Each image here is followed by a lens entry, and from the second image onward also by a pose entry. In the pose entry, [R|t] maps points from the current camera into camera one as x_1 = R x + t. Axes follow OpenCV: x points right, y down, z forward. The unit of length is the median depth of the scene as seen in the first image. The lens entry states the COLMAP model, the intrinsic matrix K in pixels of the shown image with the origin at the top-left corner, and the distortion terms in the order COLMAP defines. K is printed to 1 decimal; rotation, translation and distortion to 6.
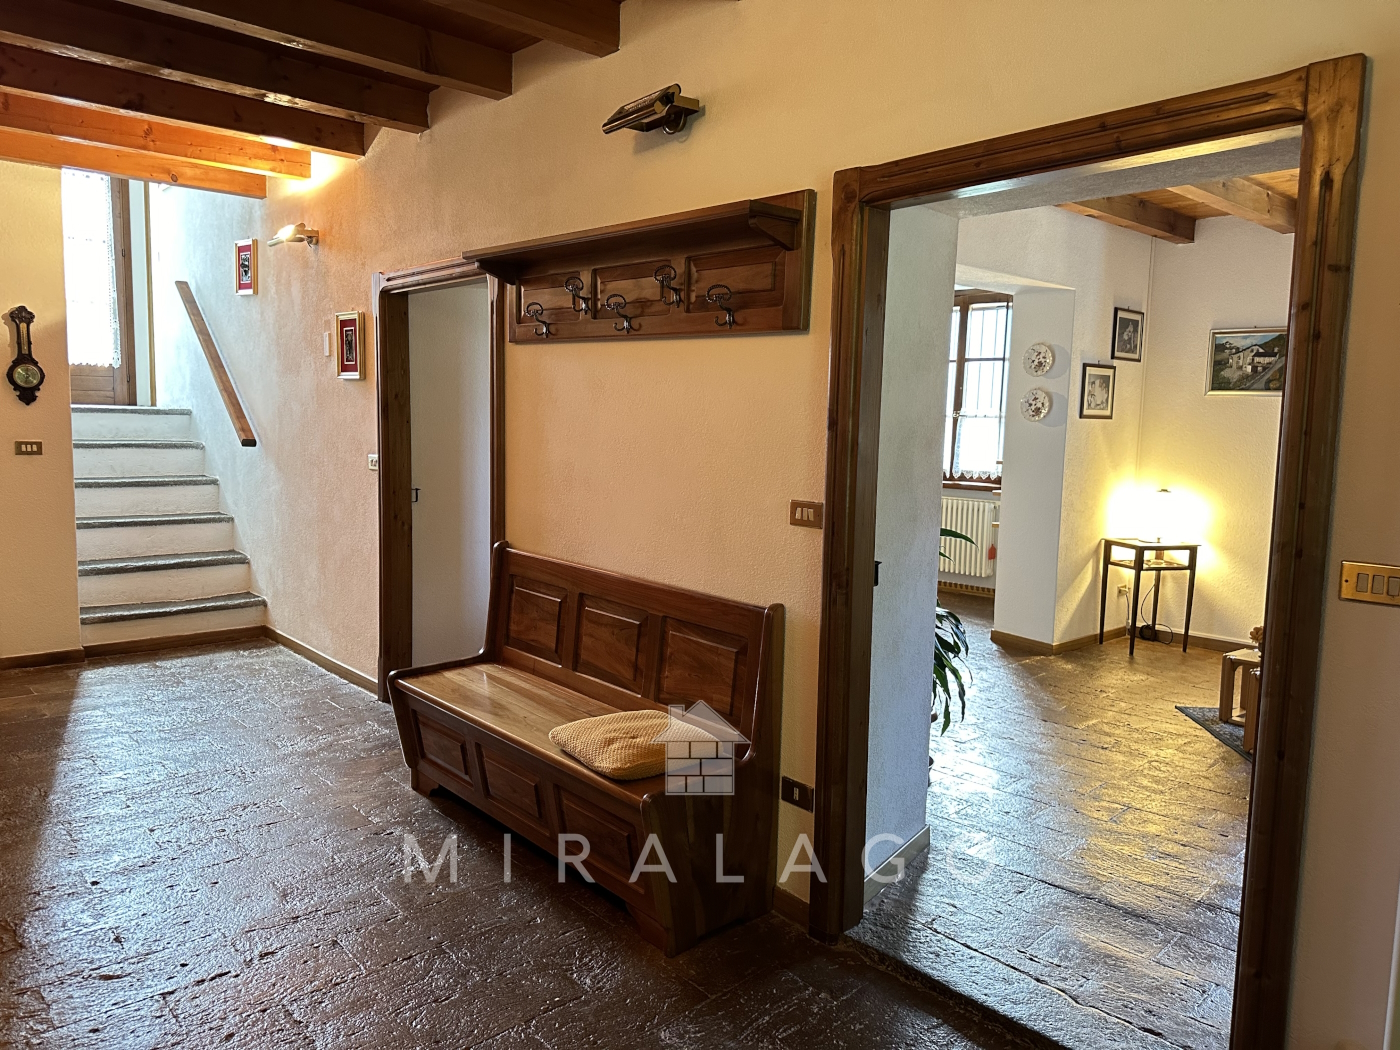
lens RADIAL K [[984.3, 0, 671.1], [0, 984.3, 524.2], [0, 0, 1]] dist [0.073091, -0.104127]
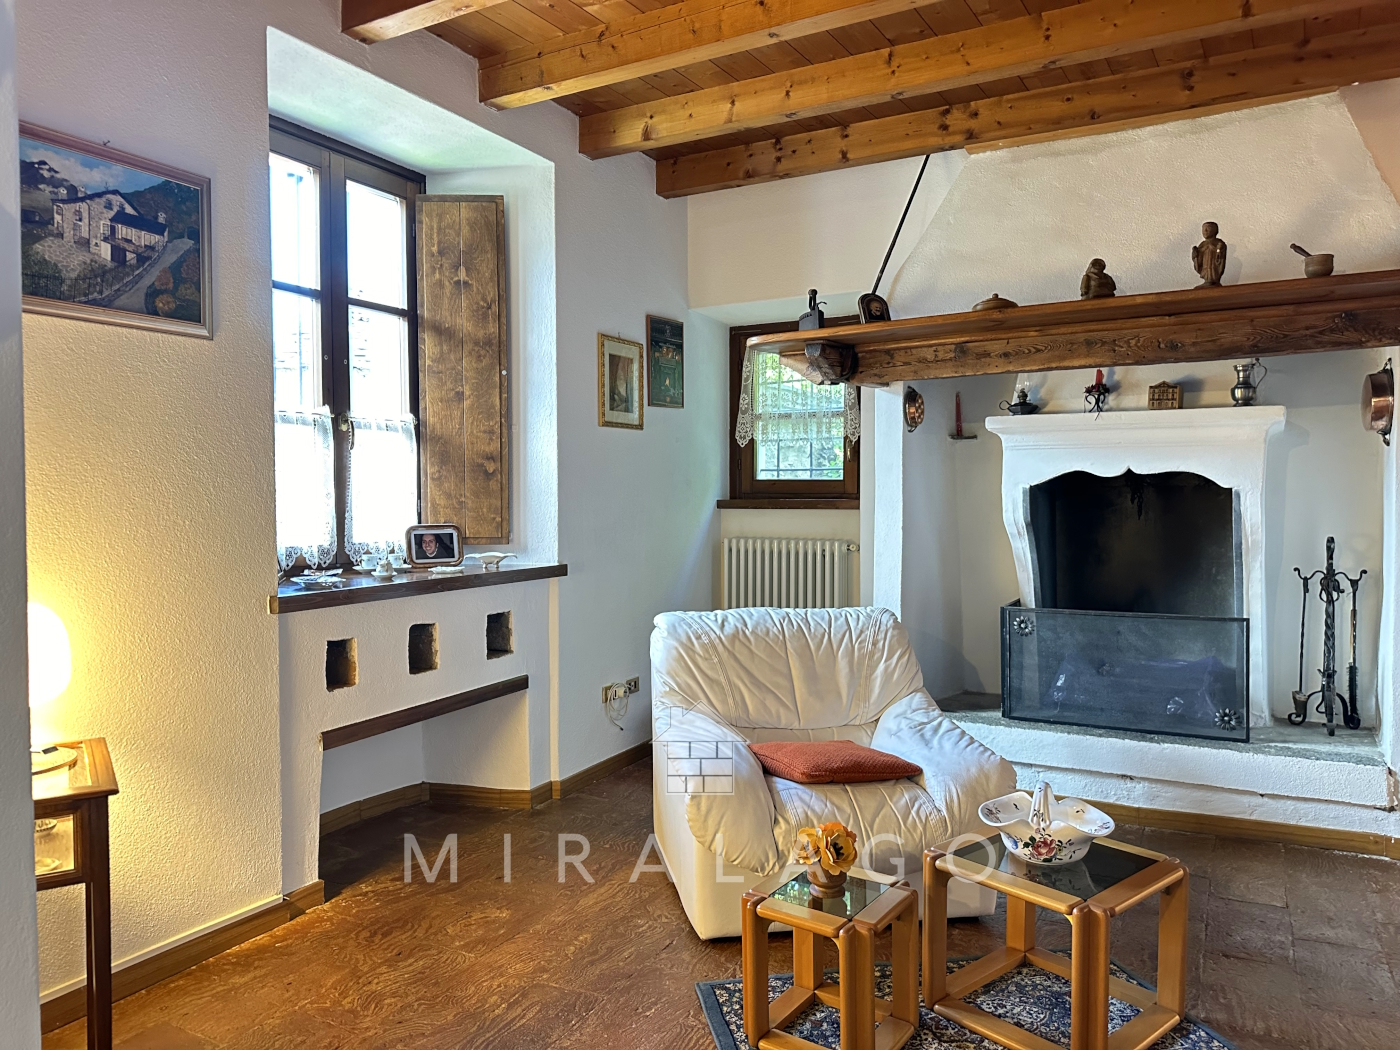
lens RADIAL K [[984.3, 0, 688.1], [0, 984.3, 521.3], [0, 0, 1]] dist [0.073091, -0.104127]
pose [[-0.309572, -0.046441, 0.949741, 1.060817], [0.096697, 0.992091, 0.080031, -0.453646], [-0.945947, 0.116613, -0.302633, 6.614756]]
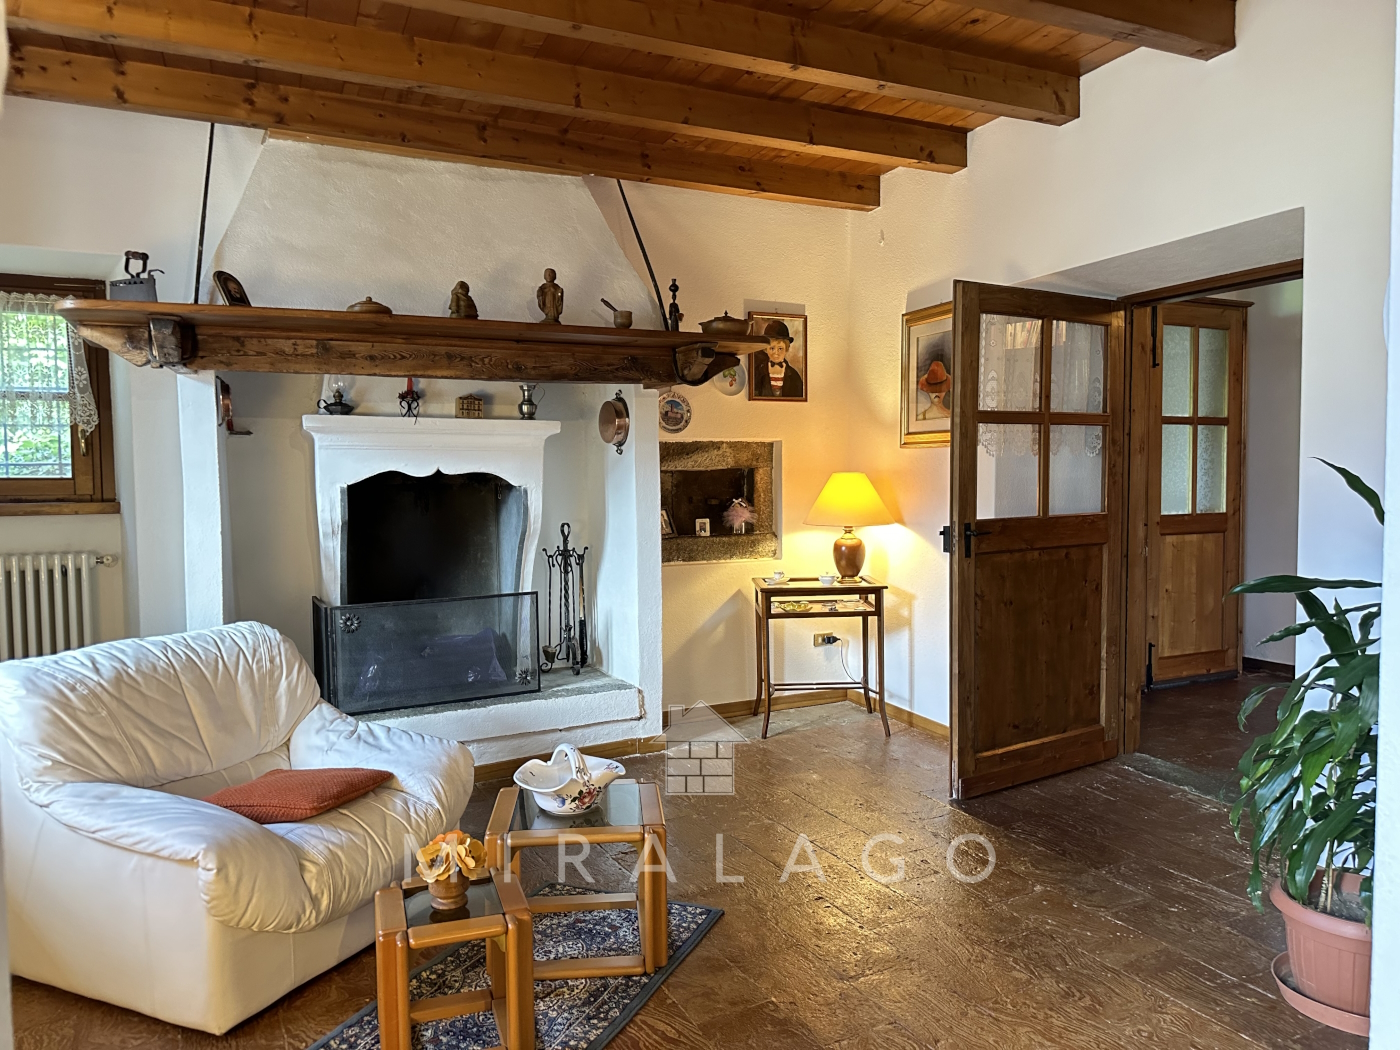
lens RADIAL K [[984.3, 0, 704.7], [0, 984.3, 530.2], [0, 0, 1]] dist [0.073091, -0.104127]
pose [[-0.962459, -0.024807, 0.270292, 2.047324], [0.020109, 0.986561, 0.162149, -0.609238], [-0.270682, 0.161497, -0.949026, 7.710500]]
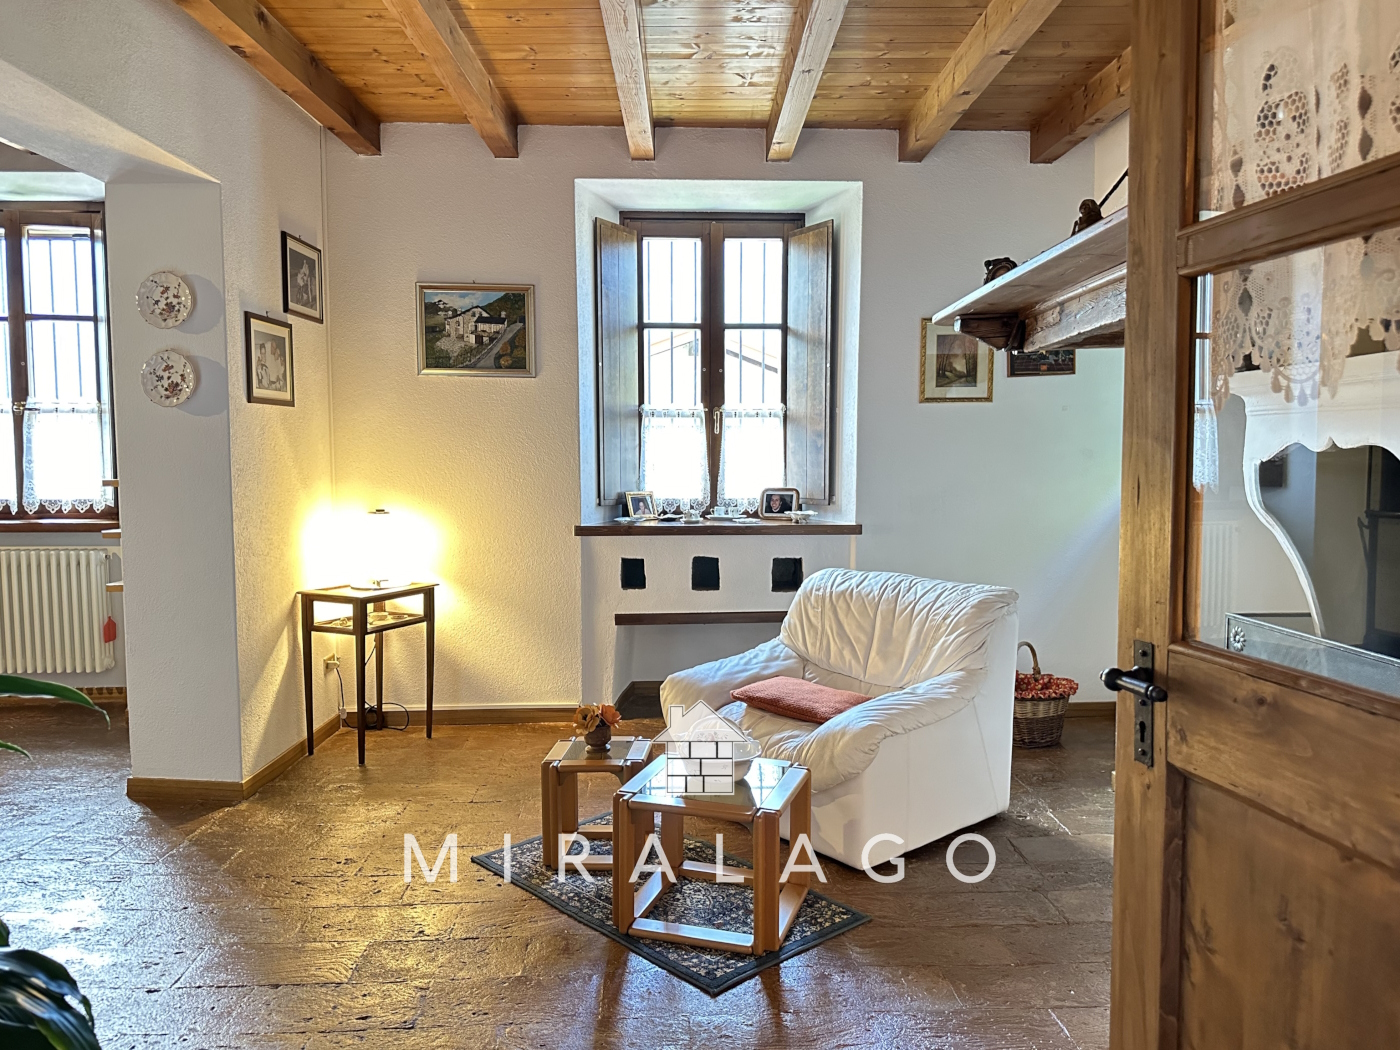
lens RADIAL K [[984.3, 0, 699.2], [0, 984.3, 526.7], [0, 0, 1]] dist [0.073091, -0.104127]
pose [[0.647861, -0.079236, 0.757627, 0.901832], [0.094700, 0.995238, 0.023107, -0.139327], [-0.755849, 0.056777, 0.652279, 2.929402]]
